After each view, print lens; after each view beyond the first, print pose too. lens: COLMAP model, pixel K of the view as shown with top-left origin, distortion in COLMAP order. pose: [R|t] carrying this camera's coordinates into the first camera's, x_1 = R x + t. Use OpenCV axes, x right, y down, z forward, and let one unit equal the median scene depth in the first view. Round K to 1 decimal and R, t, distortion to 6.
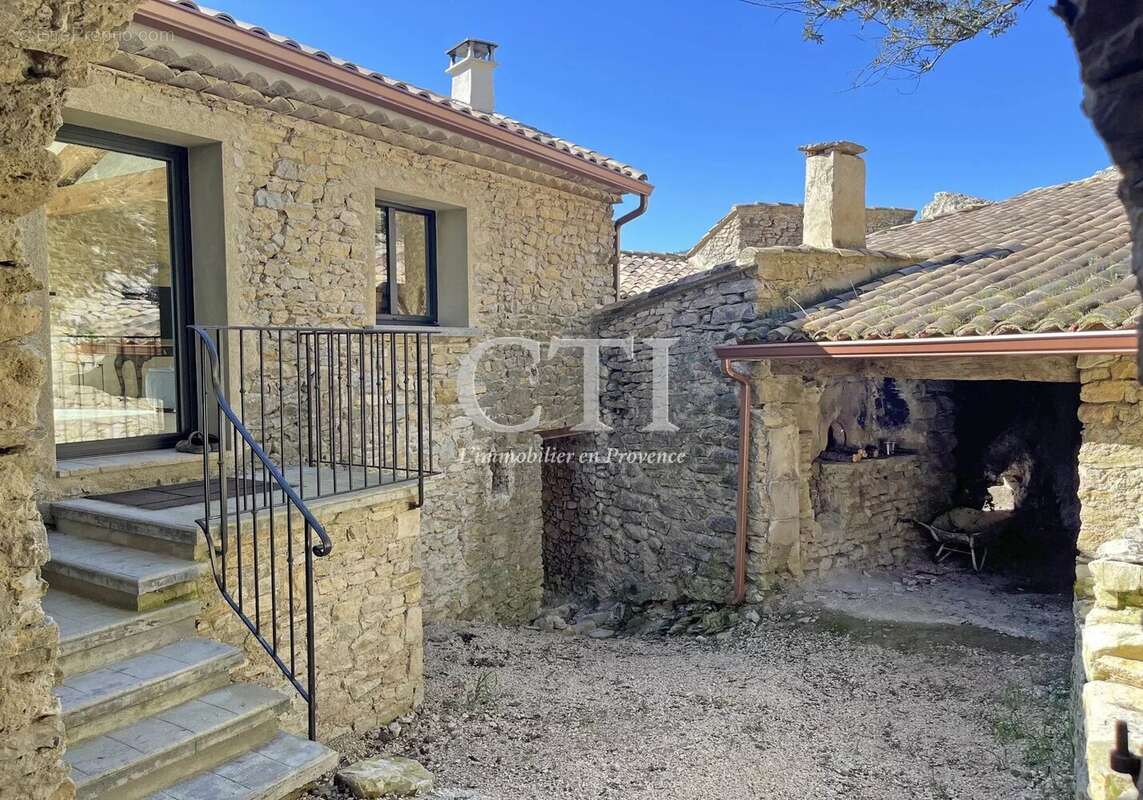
lens RADIAL K [[808.2, 0, 571.5], [0, 808.2, 400.0], [0, 0, 1]] dist [0.036002, -0.000533]
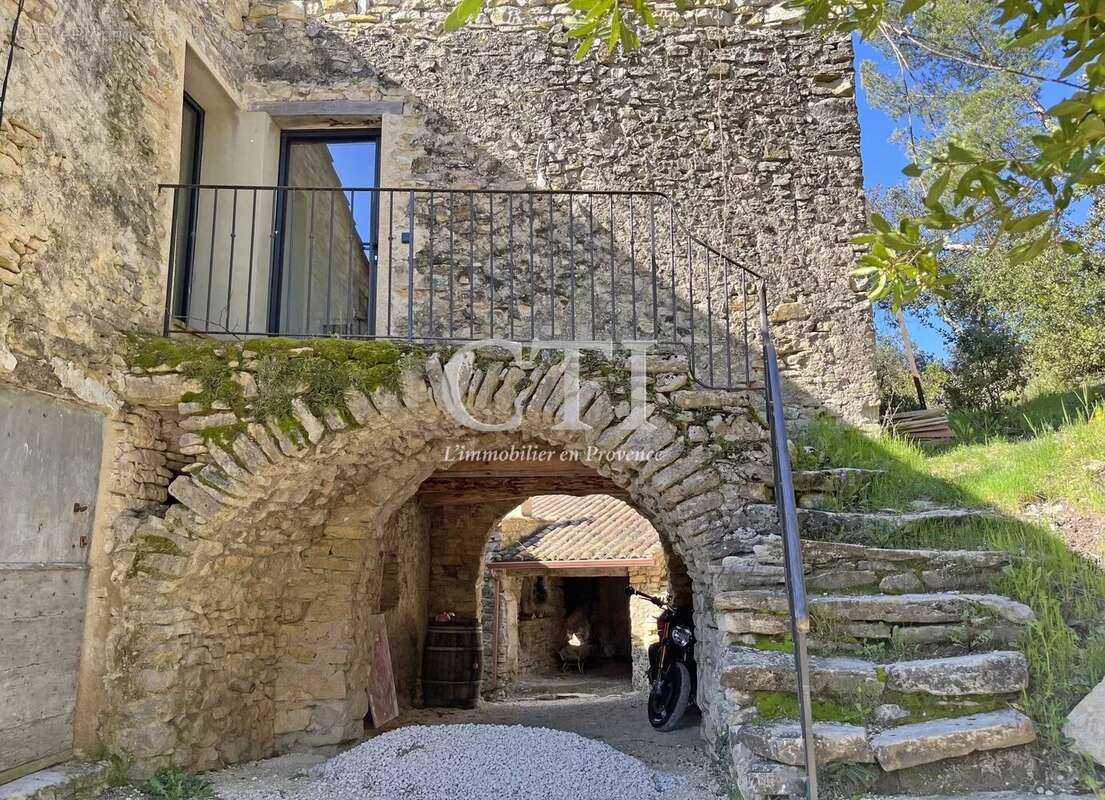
lens RADIAL K [[825.0, 0, 558.0], [0, 825.0, 404.8], [0, 0, 1]] dist [0.077218, -0.122976]
pose [[0.852566, 0.099846, 0.512993, -0.819036], [0.031938, 0.969792, -0.241833, 0.063732], [-0.521643, 0.222562, 0.823623, -1.003541]]
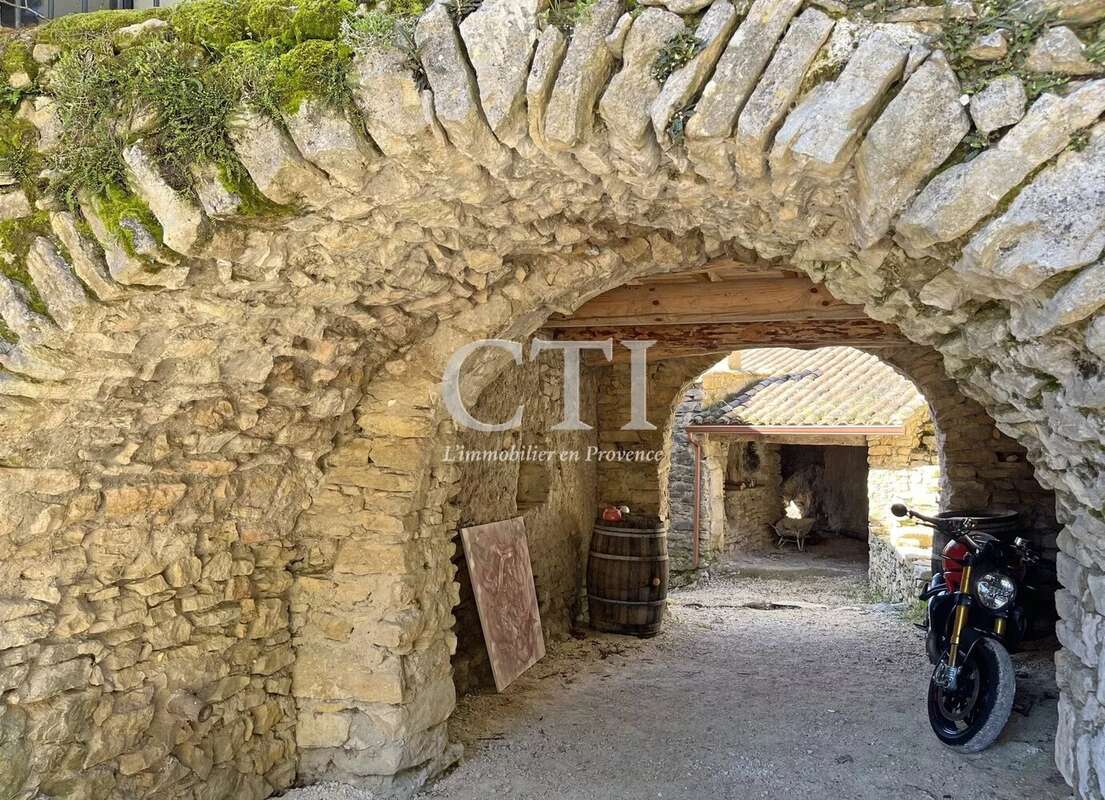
lens RADIAL K [[825.0, 0, 558.0], [0, 825.0, 404.8], [0, 0, 1]] dist [0.077218, -0.122976]
pose [[0.956416, 0.010914, 0.291803, -0.620960], [0.007958, 0.997956, -0.063407, 0.002373], [-0.291898, 0.062966, 0.954374, -0.681126]]
